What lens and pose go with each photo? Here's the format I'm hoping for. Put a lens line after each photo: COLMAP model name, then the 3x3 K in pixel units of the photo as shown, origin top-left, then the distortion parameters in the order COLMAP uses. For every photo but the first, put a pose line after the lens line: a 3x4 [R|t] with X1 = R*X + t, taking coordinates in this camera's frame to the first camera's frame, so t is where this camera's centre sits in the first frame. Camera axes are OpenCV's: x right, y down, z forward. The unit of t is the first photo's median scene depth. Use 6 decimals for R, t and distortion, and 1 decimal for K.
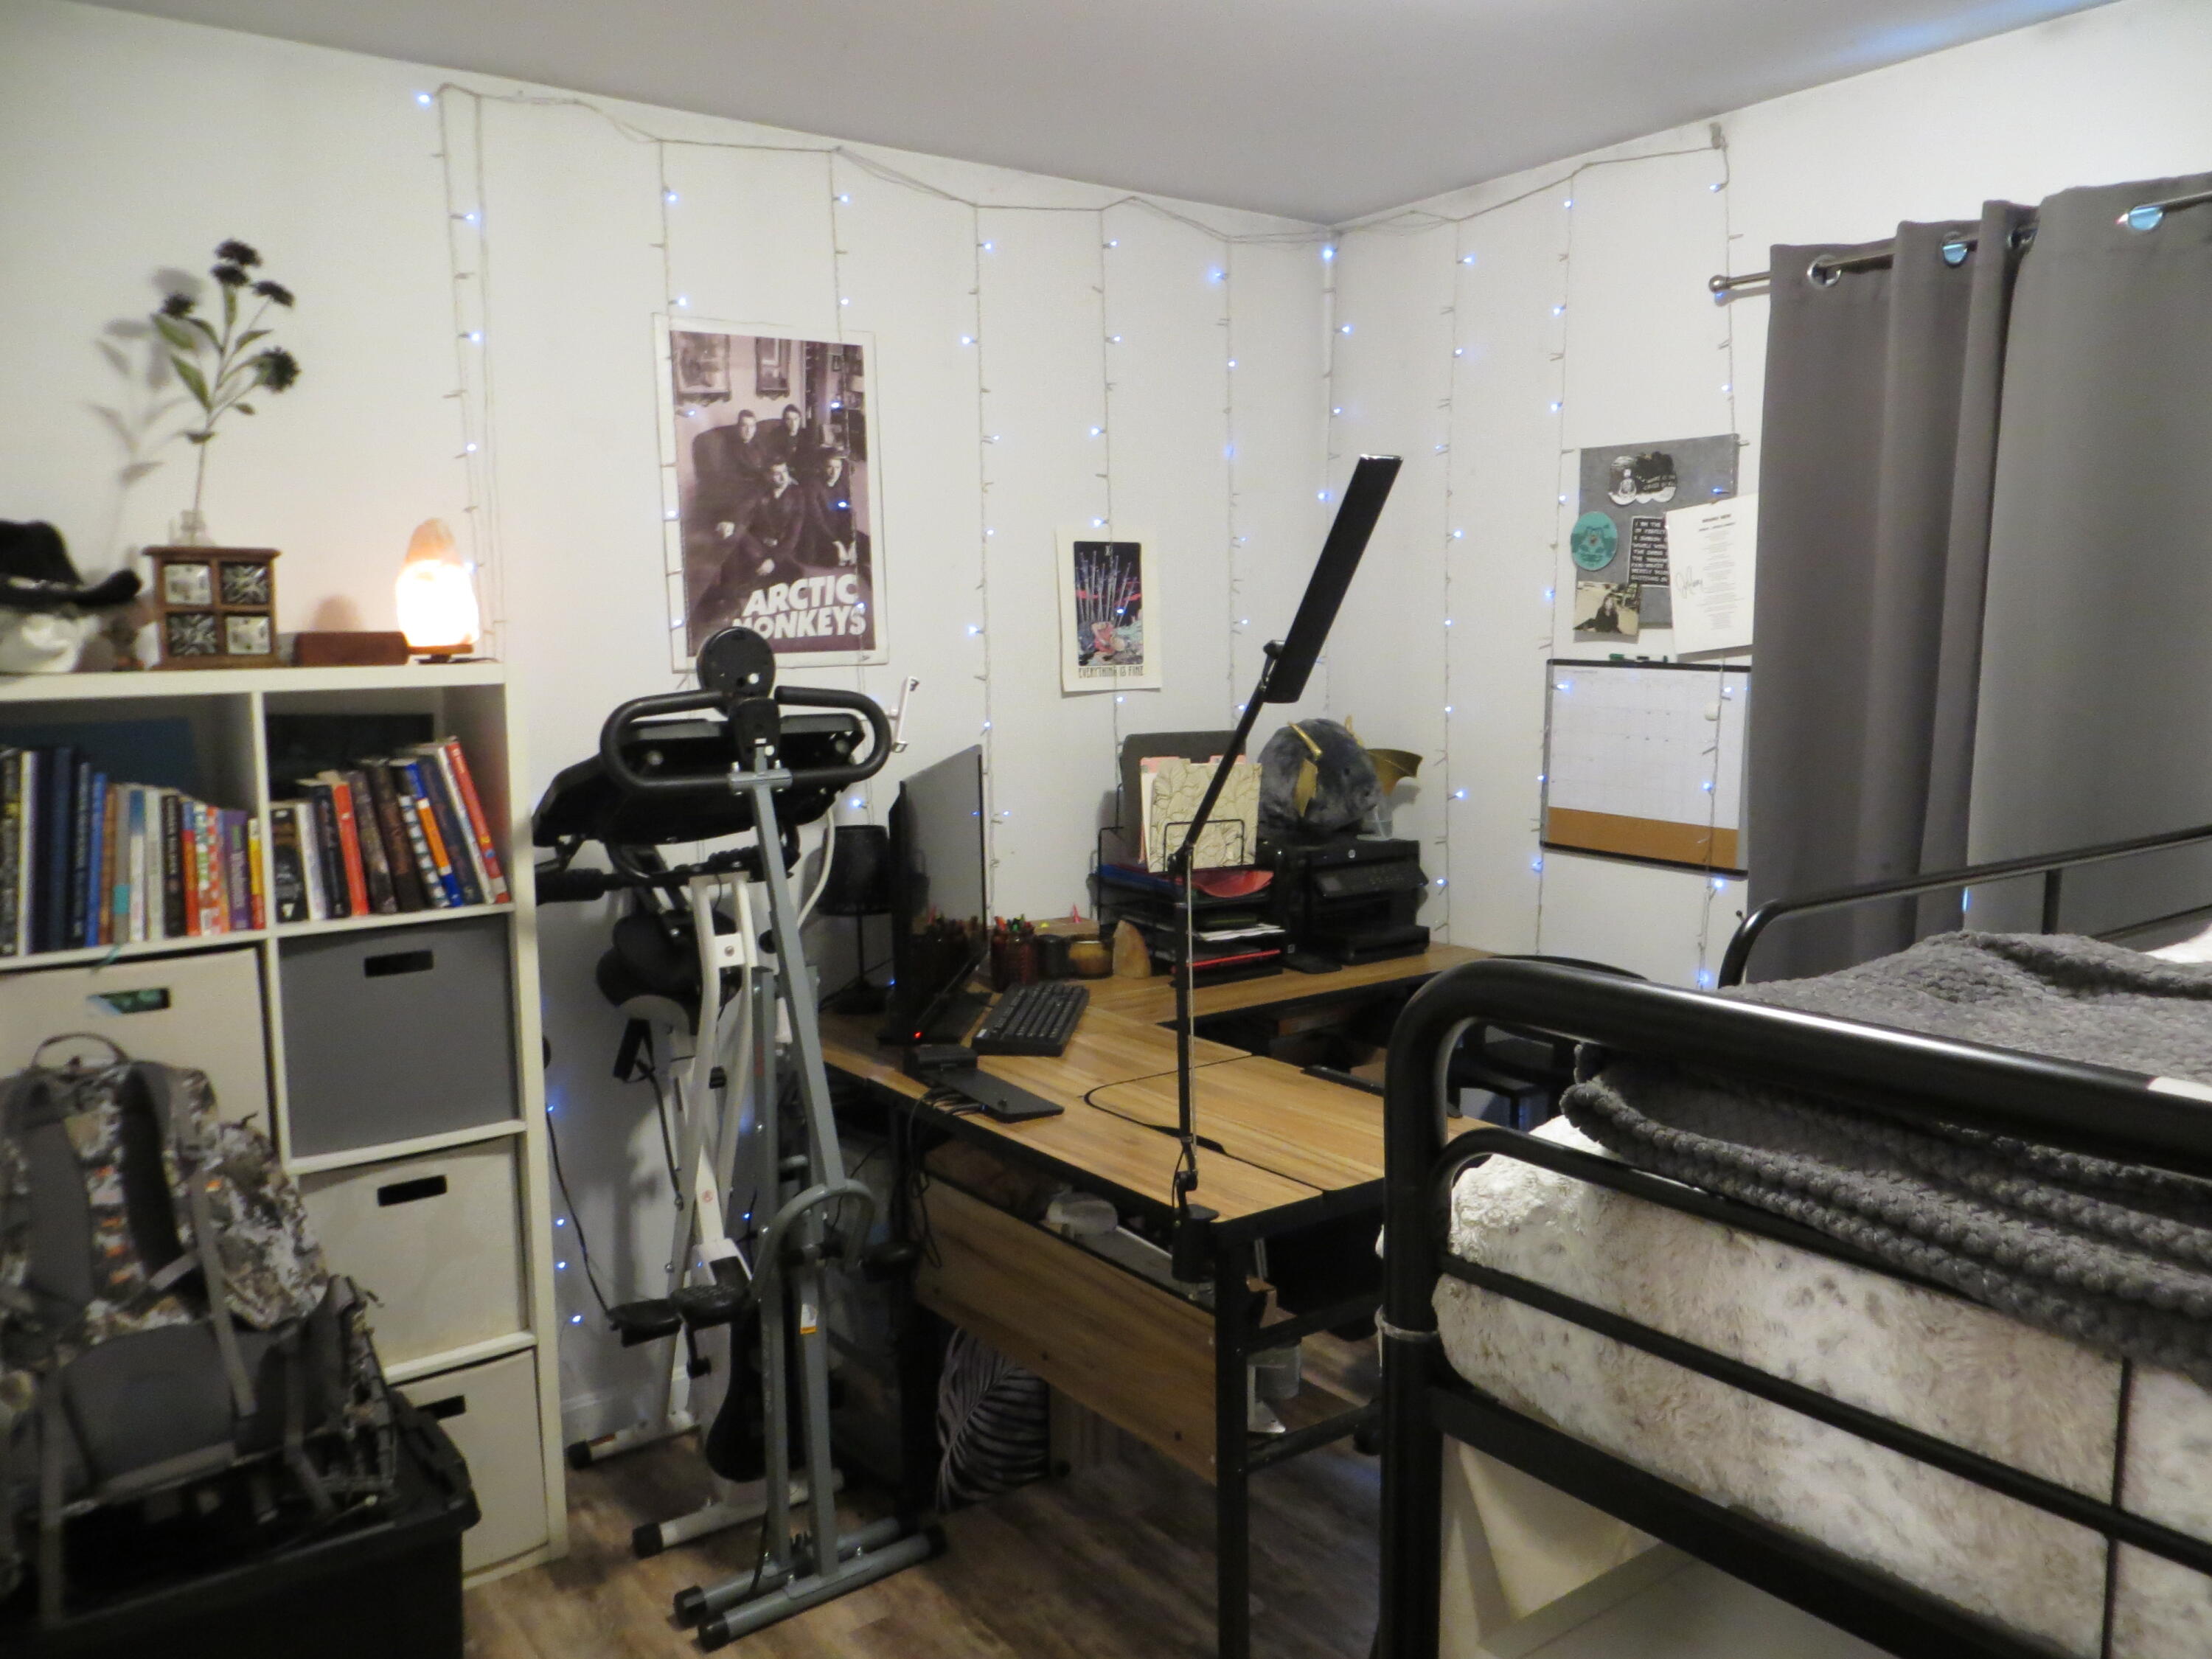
lens RADIAL K [[1671.5, 0, 1106.0], [0, 1671.5, 829.5], [0, 0, 1]] dist [-0.013368, 0.002541]
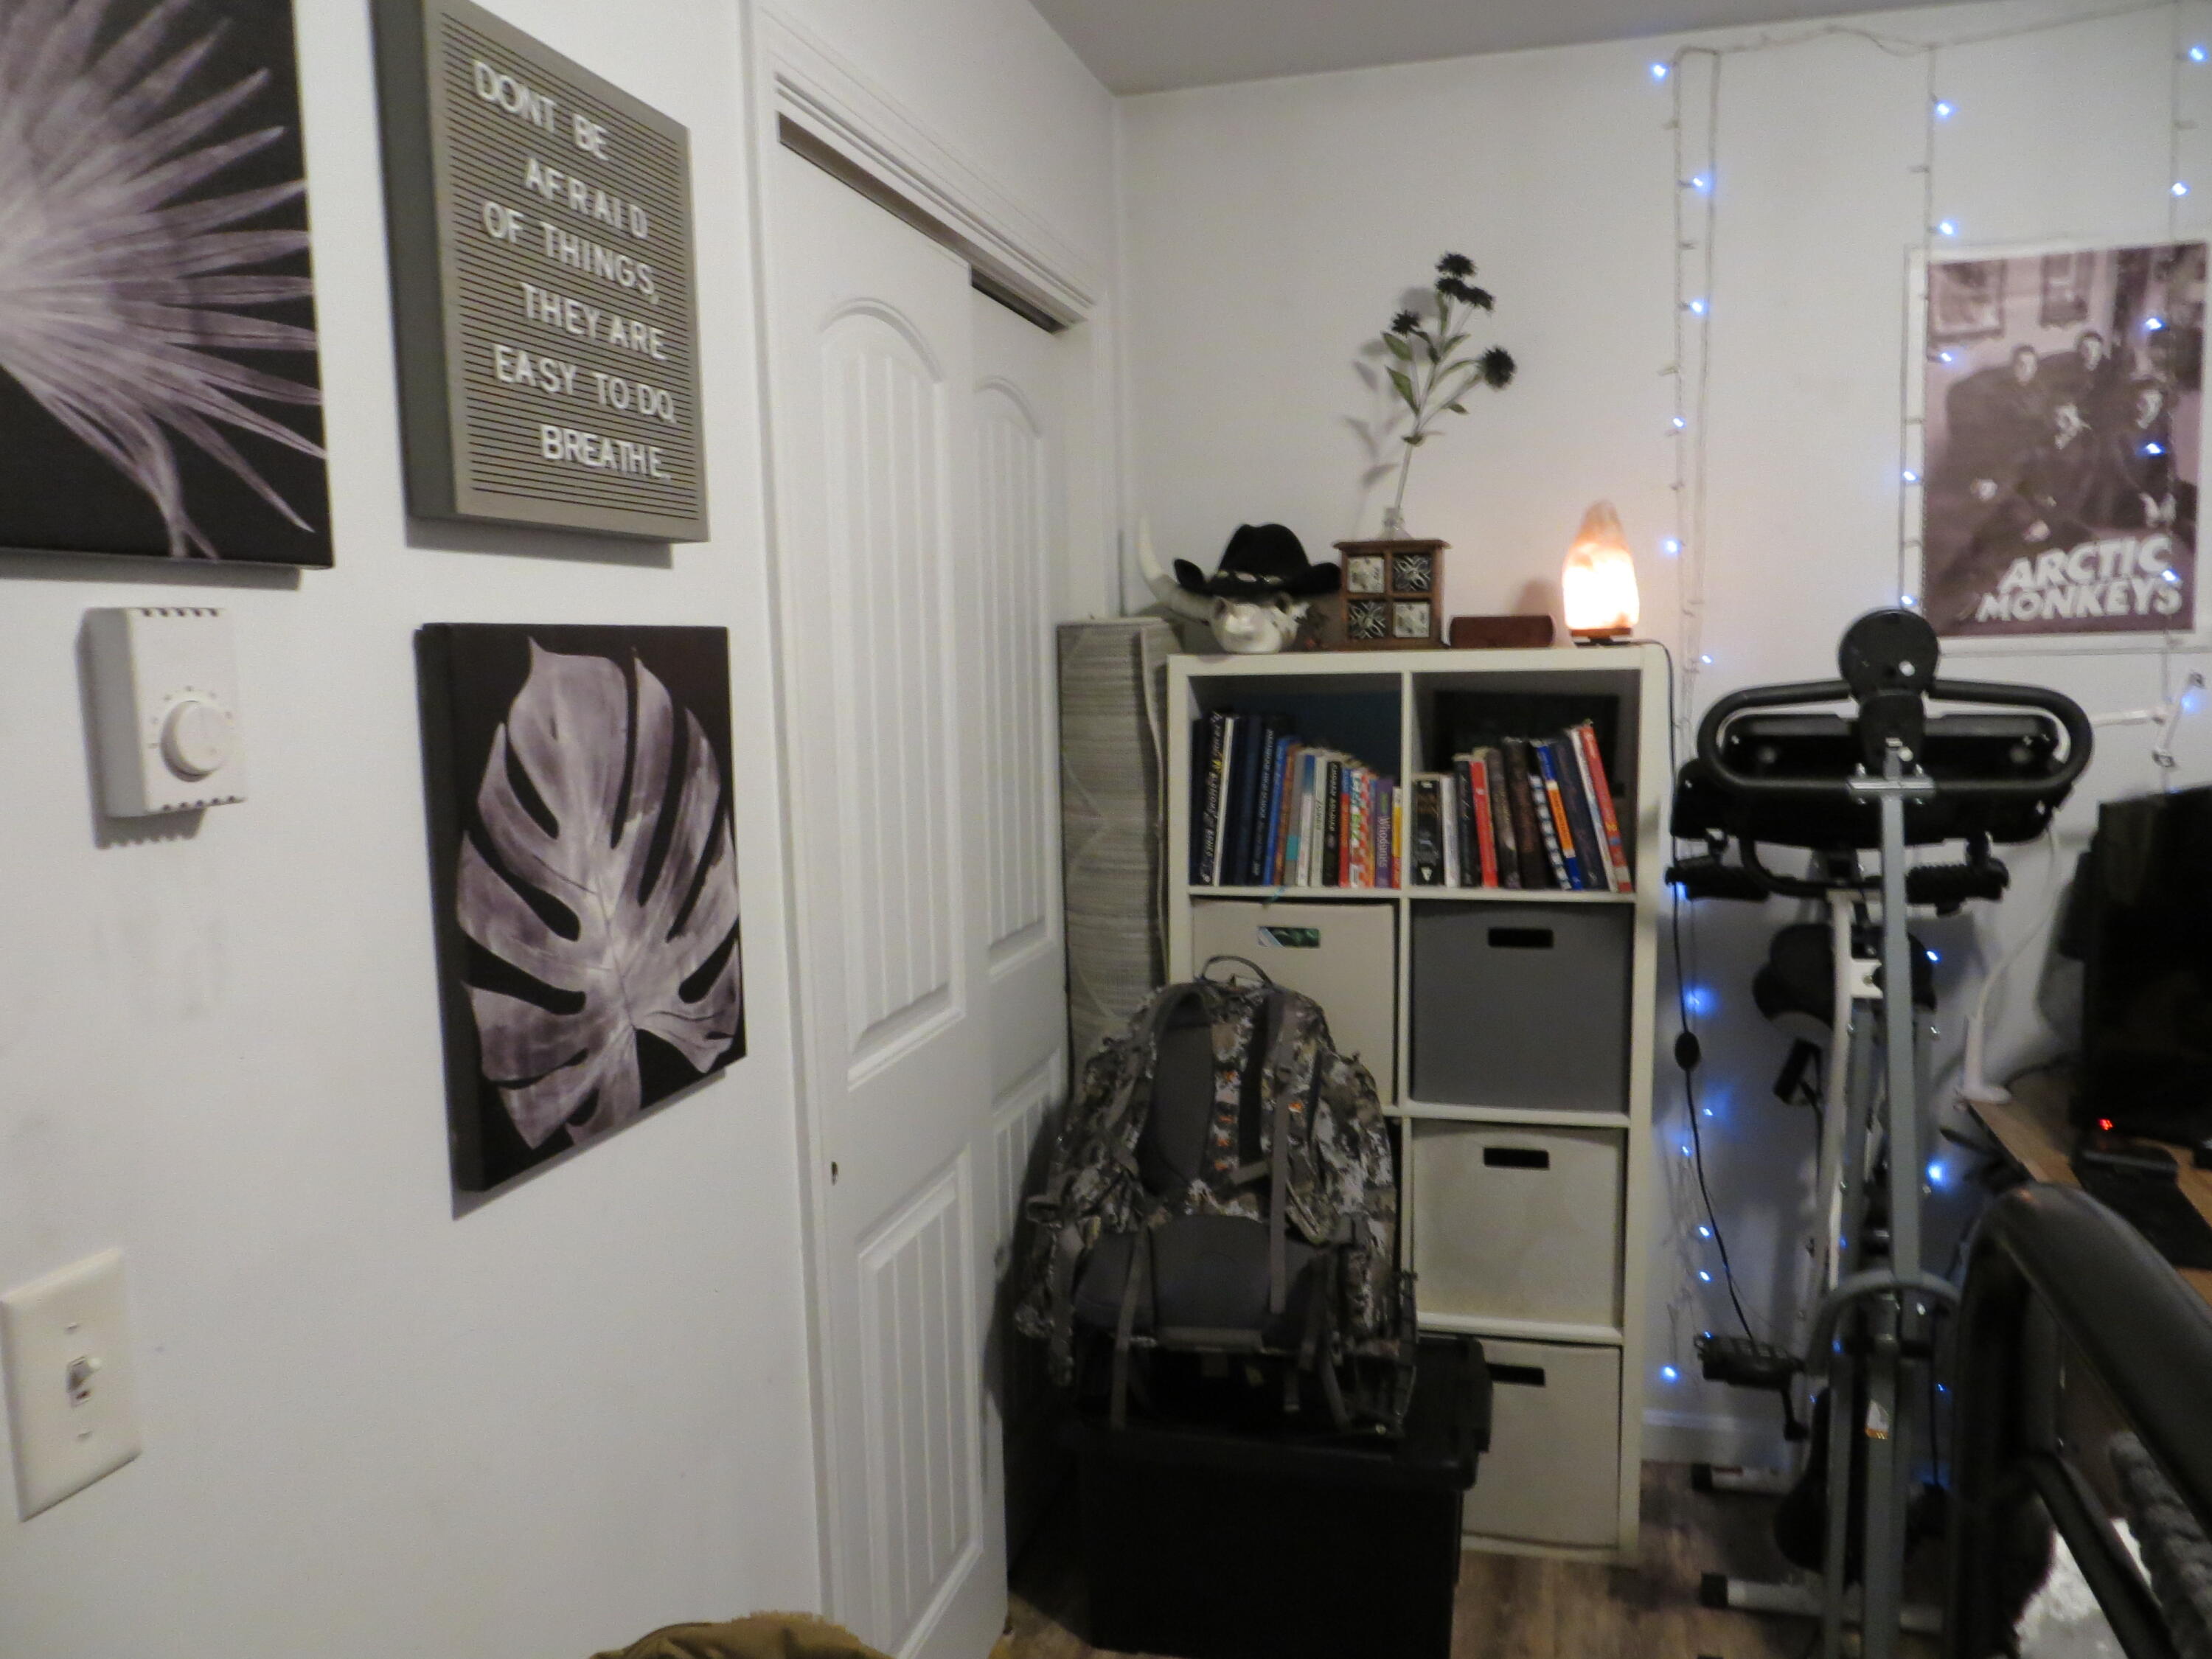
lens RADIAL K [[1671.5, 0, 1106.0], [0, 1671.5, 829.5], [0, 0, 1]] dist [-0.013368, 0.002541]
pose [[0.621726, 0.096277, -0.777295, 0.216302], [-0.079520, 0.995047, 0.059644, -0.028046], [0.779187, 0.024728, 0.626303, 0.155025]]
